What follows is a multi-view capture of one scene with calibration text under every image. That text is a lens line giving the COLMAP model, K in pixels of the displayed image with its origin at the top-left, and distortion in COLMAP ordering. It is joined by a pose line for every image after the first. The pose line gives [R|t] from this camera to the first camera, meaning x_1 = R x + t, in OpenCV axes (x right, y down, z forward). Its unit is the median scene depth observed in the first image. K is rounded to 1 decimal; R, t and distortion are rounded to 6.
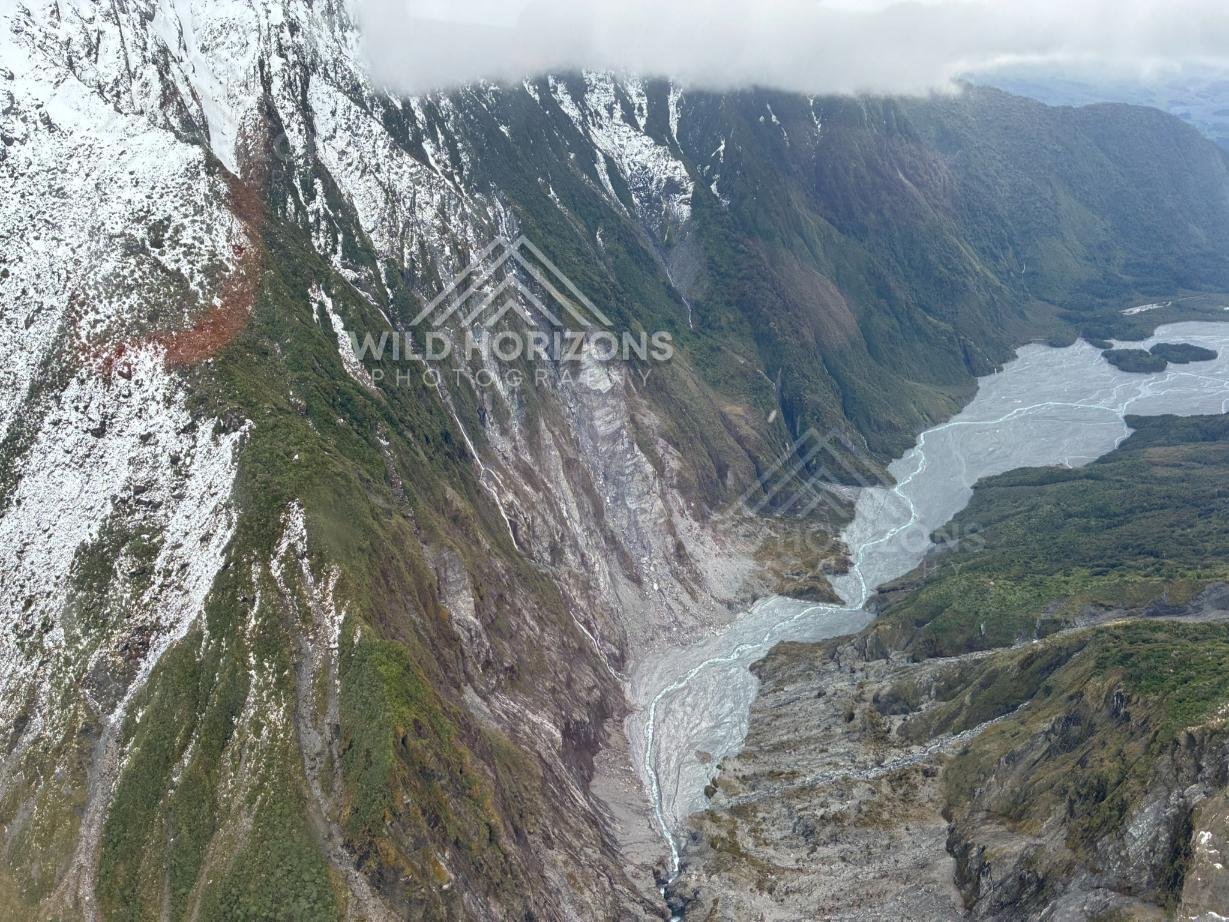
lens RADIAL K [[938.2, 0, 617.7], [0, 938.2, 462.6], [0, 0, 1]] dist [0.080208, -0.096777]
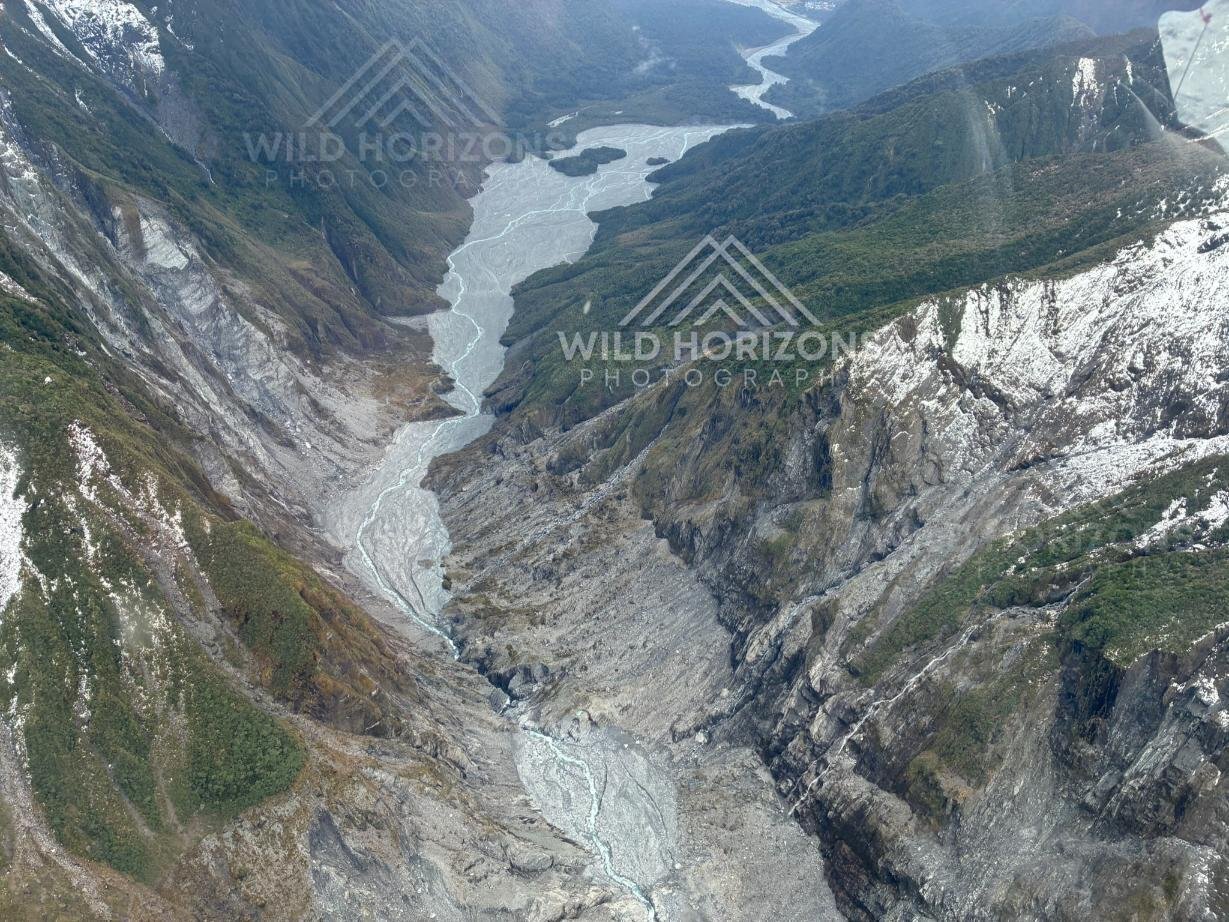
lens RADIAL K [[938.2, 0, 617.7], [0, 938.2, 462.6], [0, 0, 1]] dist [0.080208, -0.096777]
pose [[0.798265, -0.300353, 0.522074, -0.257107], [0.211388, 0.951363, 0.224108, -0.012755], [-0.563993, -0.068537, 0.822931, -0.062429]]
